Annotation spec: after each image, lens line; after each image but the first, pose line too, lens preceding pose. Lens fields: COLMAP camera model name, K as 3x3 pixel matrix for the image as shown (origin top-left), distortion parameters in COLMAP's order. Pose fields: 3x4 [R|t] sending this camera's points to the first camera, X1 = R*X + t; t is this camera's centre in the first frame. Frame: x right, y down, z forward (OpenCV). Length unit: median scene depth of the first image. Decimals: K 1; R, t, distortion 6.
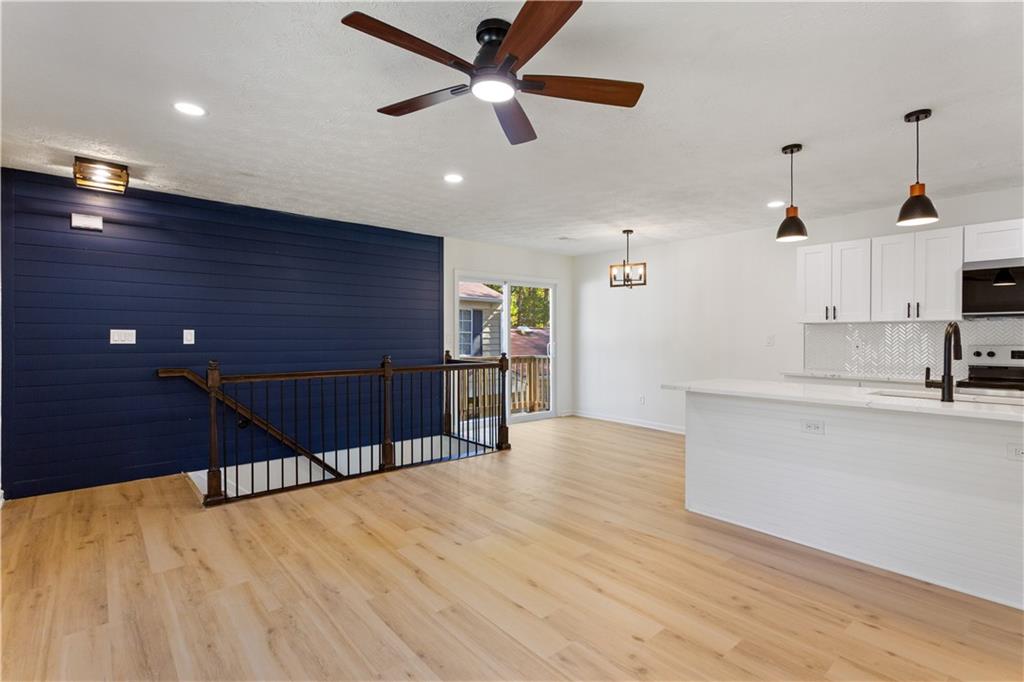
lens RADIAL K [[486.6, 0, 509.6], [0, 486.6, 345.0], [0, 0, 1]] dist [0.002738, 0.001531]
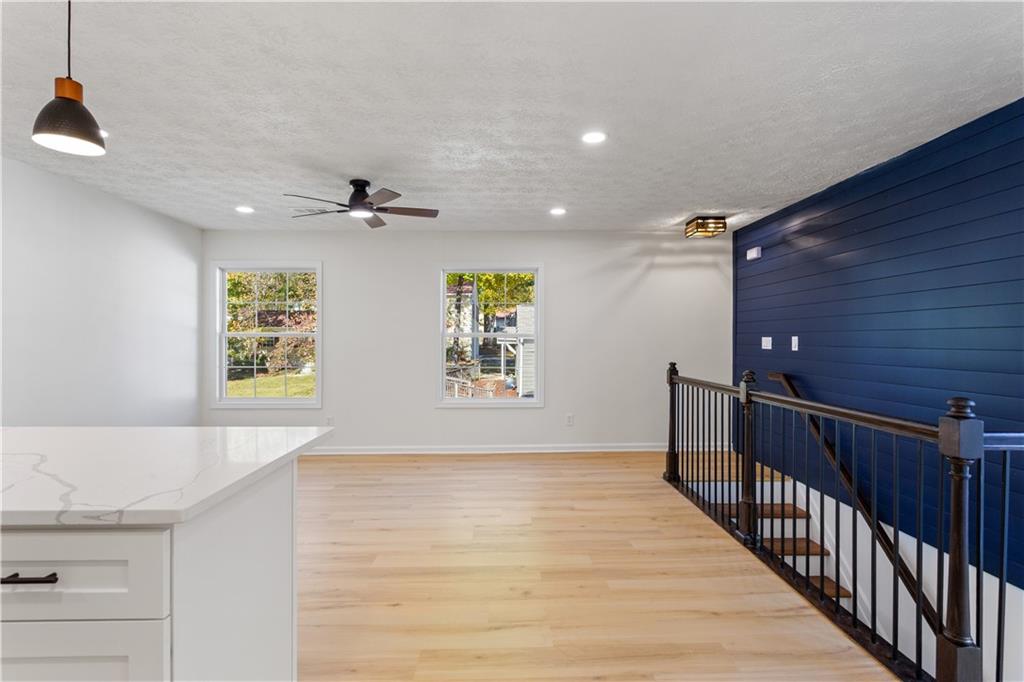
lens RADIAL K [[486.6, 0, 509.5], [0, 486.6, 345.5], [0, 0, 1]] dist [0.002738, 0.001531]
pose [[-0.631971, 0.003422, -0.774984, 0.591541], [-0.019076, 0.999619, 0.019969, -0.026158], [0.774757, 0.027403, -0.631665, 1.440344]]
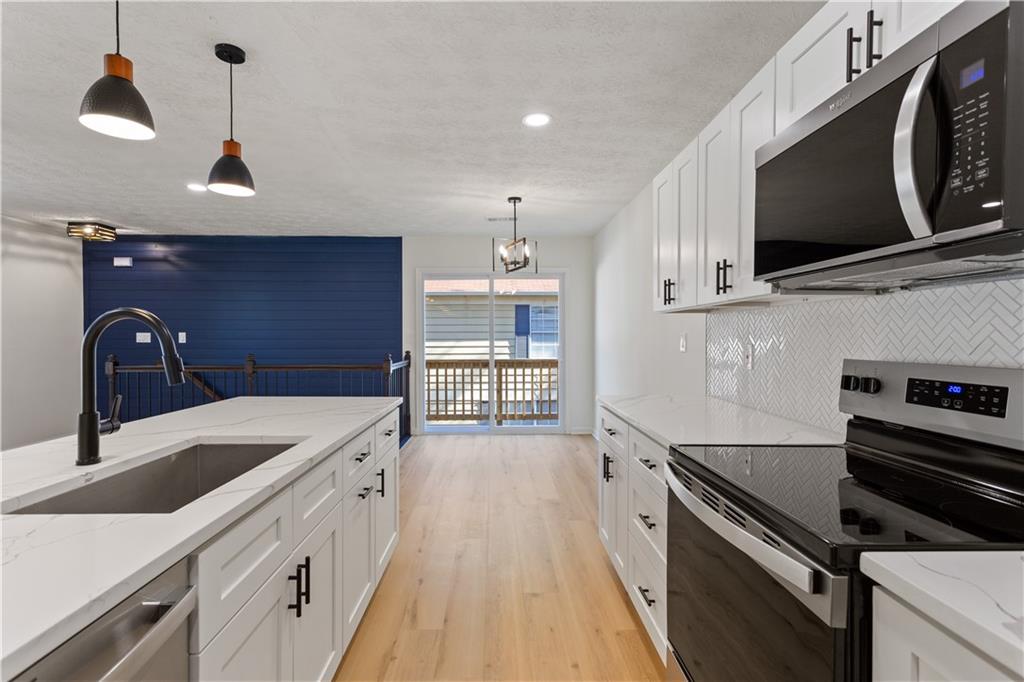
lens RADIAL K [[486.6, 0, 509.3], [0, 486.6, 342.3], [0, 0, 1]] dist [0.002738, 0.001531]
pose [[0.780067, 0.005468, -0.625672, 1.114583], [-0.008120, 0.999966, -0.001385, -0.011402], [0.625643, 0.006161, 0.780085, 0.622236]]
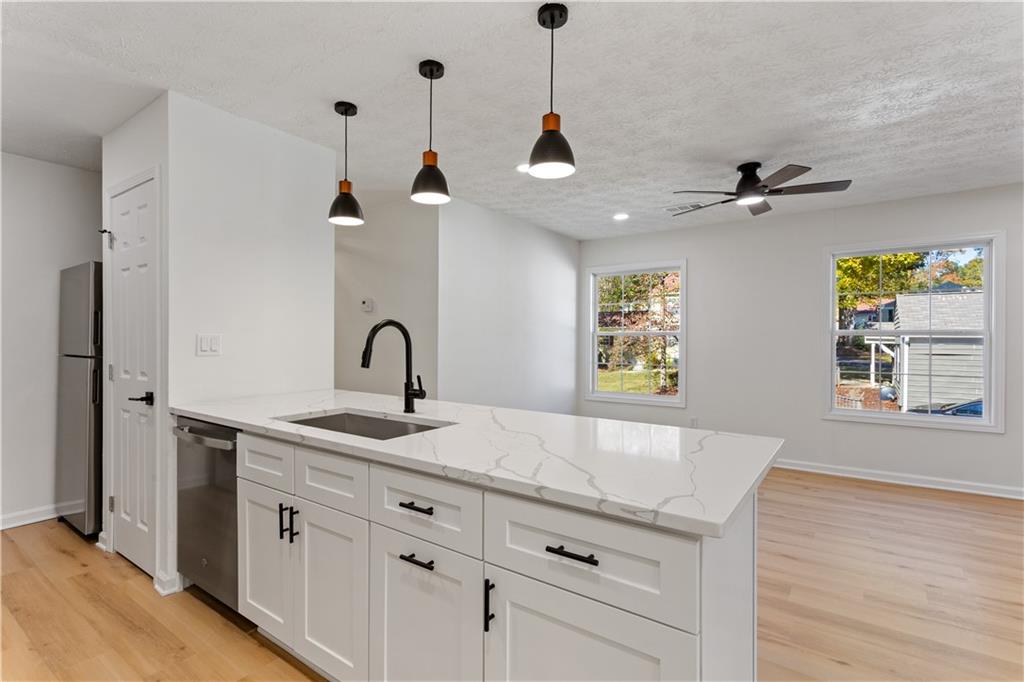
lens RADIAL K [[486.6, 0, 517.3], [0, 486.6, 343.1], [0, 0, 1]] dist [0.002738, 0.001531]
pose [[-0.968758, -0.003334, -0.247985, 0.658973], [-0.010469, 0.999568, 0.027456, -0.023892], [0.247786, 0.029195, -0.968375, 1.342441]]
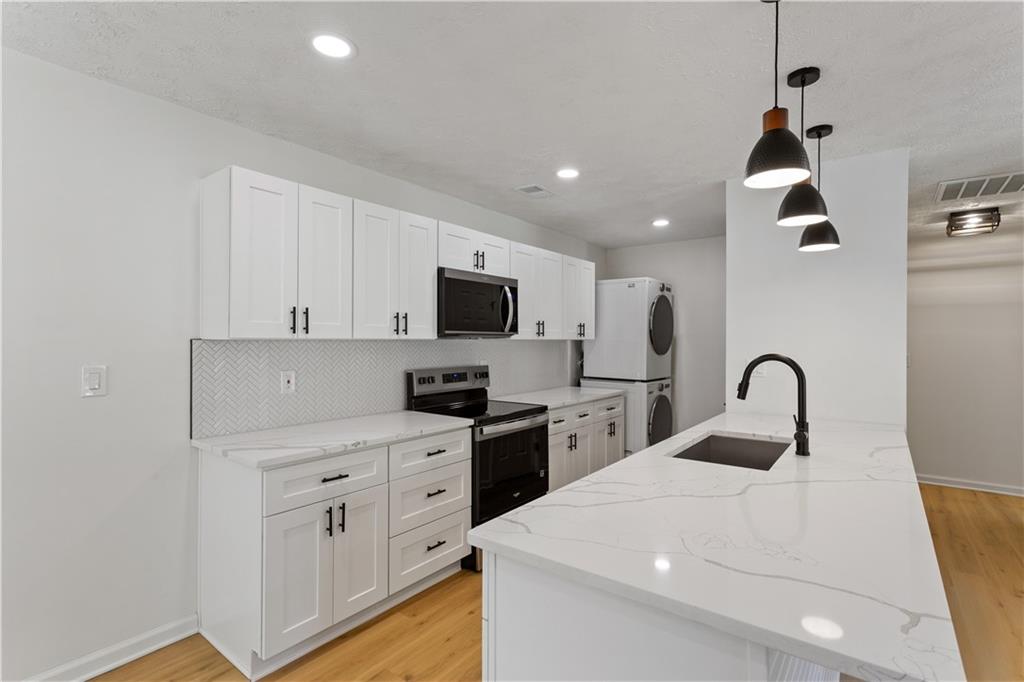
lens RADIAL K [[486.6, 0, 513.2], [0, 486.6, 343.3], [0, 0, 1]] dist [0.002738, 0.001531]
pose [[-0.218172, -0.010120, 0.975858, 0.154245], [0.013020, 0.999827, 0.013280, -0.059650], [-0.975824, 0.015603, -0.218002, 1.163528]]
